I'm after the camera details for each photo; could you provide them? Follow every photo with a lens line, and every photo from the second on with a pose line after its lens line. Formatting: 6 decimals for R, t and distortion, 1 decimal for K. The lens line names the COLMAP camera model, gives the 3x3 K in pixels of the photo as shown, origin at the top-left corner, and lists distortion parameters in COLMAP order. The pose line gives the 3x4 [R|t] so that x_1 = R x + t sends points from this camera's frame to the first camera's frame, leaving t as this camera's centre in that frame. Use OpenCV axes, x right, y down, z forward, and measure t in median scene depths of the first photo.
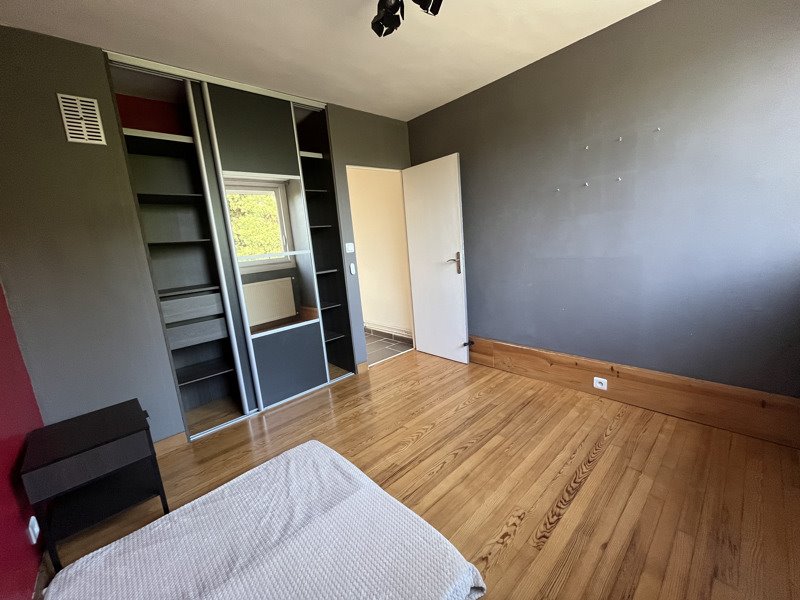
lens RADIAL K [[324.7, 0, 400.0], [0, 324.7, 300.0], [0, 0, 1]] dist [0.000108, -0.000002]
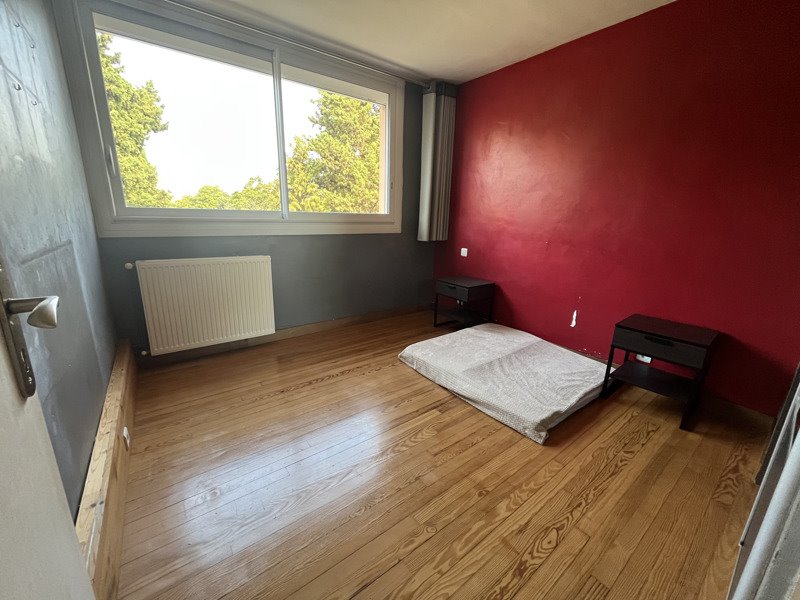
lens RADIAL K [[324.7, 0, 400.0], [0, 324.7, 300.0], [0, 0, 1]] dist [0.000108, -0.000002]
pose [[-0.994603, 0.033144, 0.098320, 0.002650], [0.071018, 0.908313, 0.412218, -0.337147], [-0.075642, 0.416975, -0.905765, 2.182535]]
